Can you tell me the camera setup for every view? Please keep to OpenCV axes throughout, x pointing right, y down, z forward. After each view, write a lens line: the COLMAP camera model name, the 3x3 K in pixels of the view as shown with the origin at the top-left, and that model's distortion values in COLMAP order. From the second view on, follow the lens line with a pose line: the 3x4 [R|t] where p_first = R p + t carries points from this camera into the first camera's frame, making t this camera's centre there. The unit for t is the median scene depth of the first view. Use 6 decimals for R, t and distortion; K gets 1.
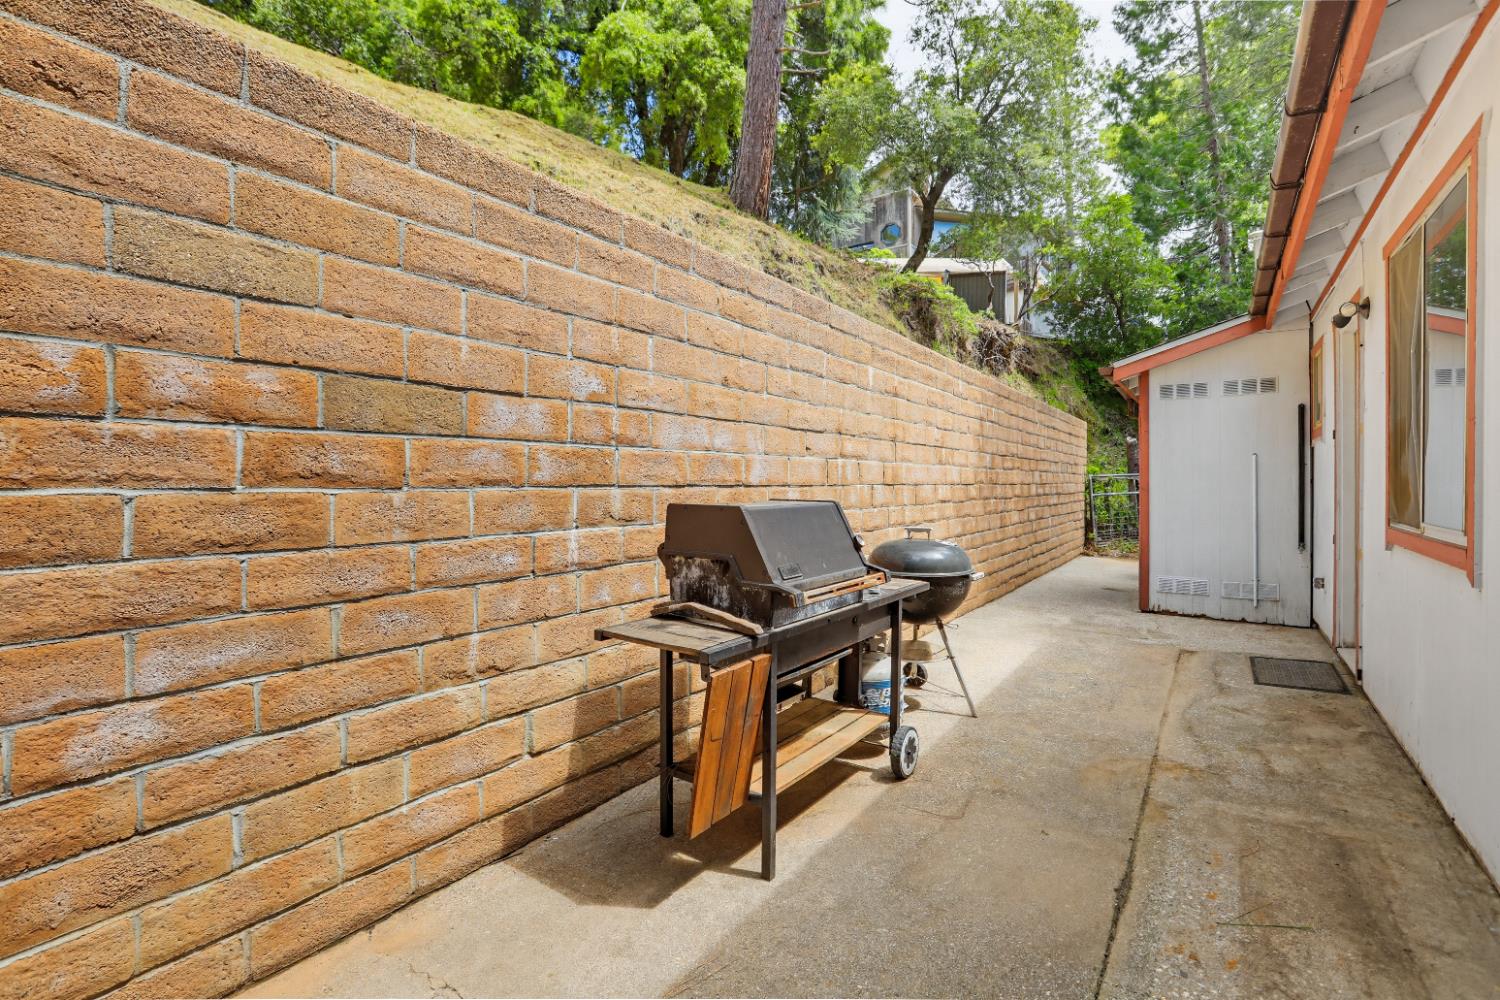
lens RADIAL K [[696.4, 0, 750.5], [0, 696.4, 490.7], [0, 0, 1]] dist [-0.040886, 0.011782]
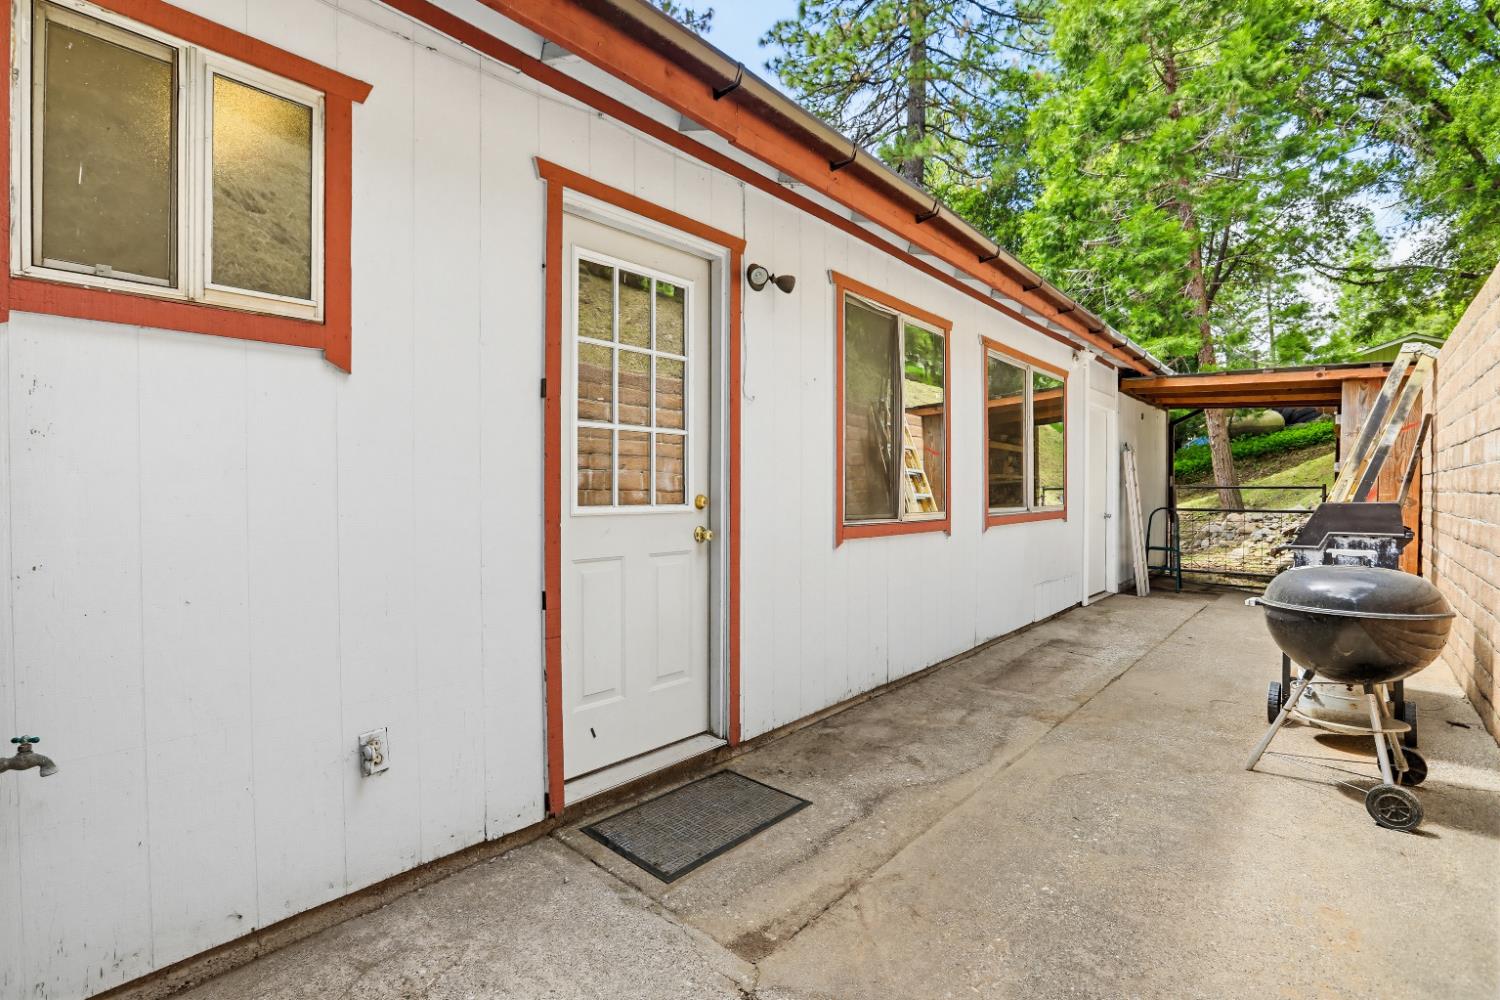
lens RADIAL K [[696.4, 0, 750.1], [0, 696.4, 496.7], [0, 0, 1]] dist [-0.040886, 0.011782]
pose [[-0.992924, 0.001532, 0.118741, 0.991557], [0.003927, 0.999794, 0.019933, -0.023283], [-0.118685, 0.020259, -0.992725, 2.263772]]
